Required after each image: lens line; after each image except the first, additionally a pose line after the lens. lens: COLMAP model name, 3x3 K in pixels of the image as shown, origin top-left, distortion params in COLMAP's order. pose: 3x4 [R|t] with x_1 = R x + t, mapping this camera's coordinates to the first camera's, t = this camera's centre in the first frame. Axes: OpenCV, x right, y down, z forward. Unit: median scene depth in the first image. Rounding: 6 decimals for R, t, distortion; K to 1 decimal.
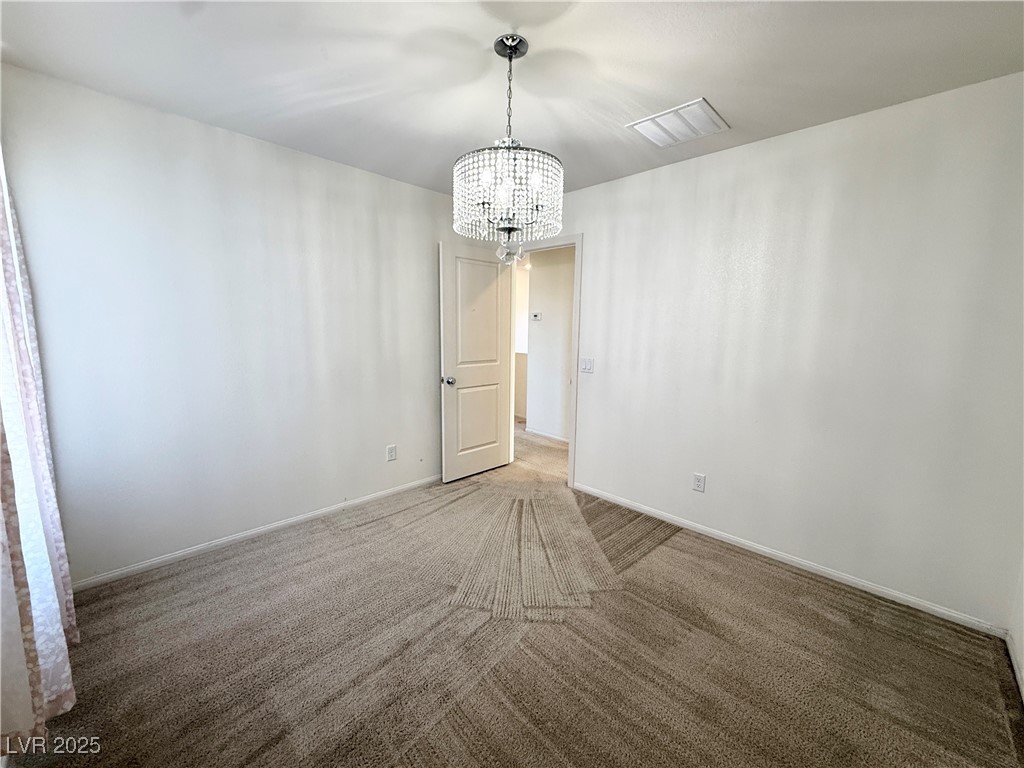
lens RADIAL K [[406.9, 0, 511.3], [0, 406.9, 383.4], [0, 0, 1]] dist [-0.001405, -0.000204]
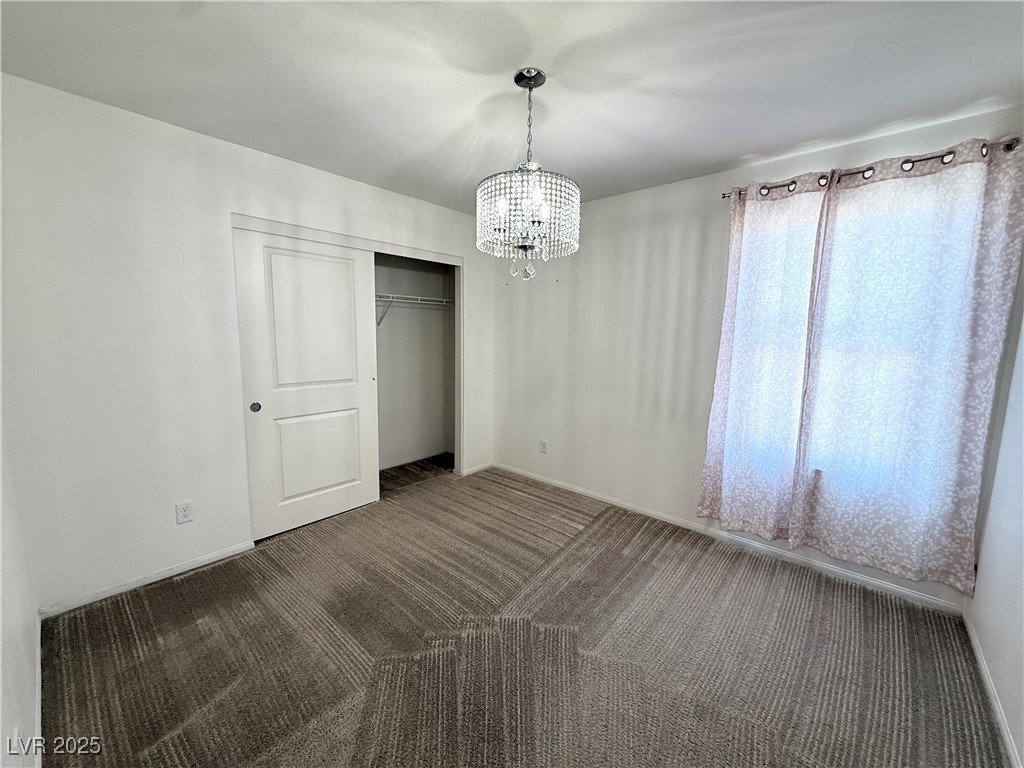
lens RADIAL K [[406.9, 0, 511.3], [0, 406.9, 383.4], [0, 0, 1]] dist [-0.001405, -0.000204]
pose [[-0.997304, -0.033251, -0.065413, 0.045060], [-0.049214, 0.964317, 0.260137, -0.183118], [0.054429, 0.262655, -0.963353, 1.201882]]
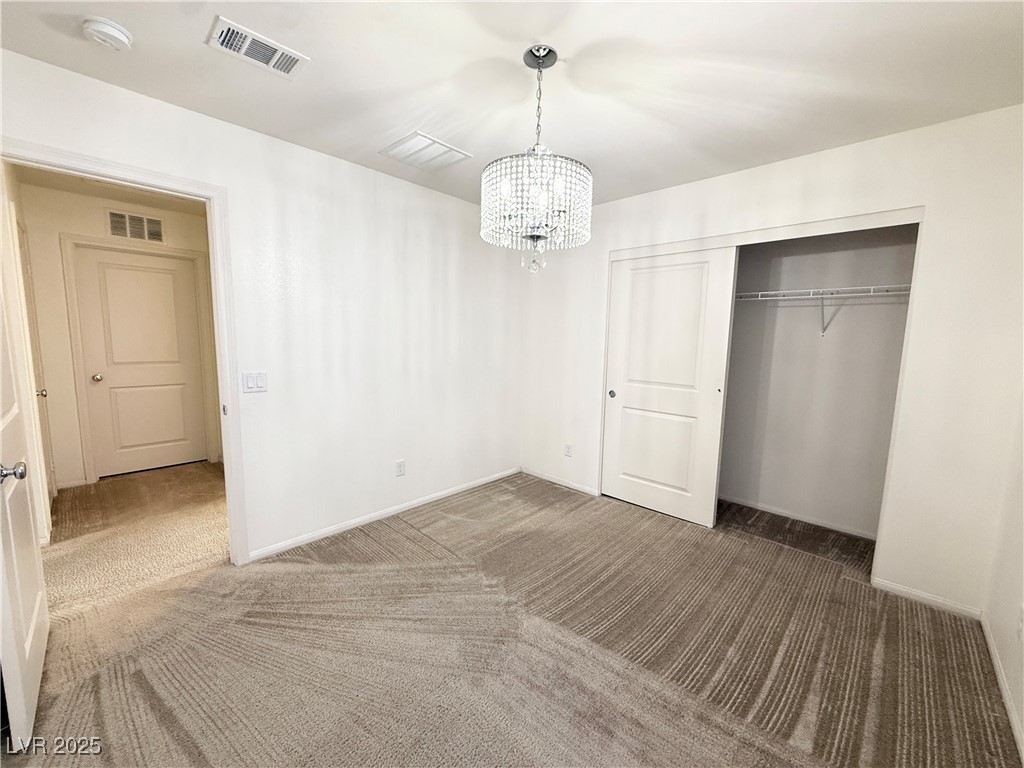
lens RADIAL K [[406.9, 0, 511.3], [0, 406.9, 383.4], [0, 0, 1]] dist [-0.001405, -0.000204]
pose [[-0.016113, -0.134641, 0.990763, -0.594675], [0.115663, 0.983989, 0.135601, -0.098955], [-0.993158, 0.116780, -0.000282, 0.629978]]
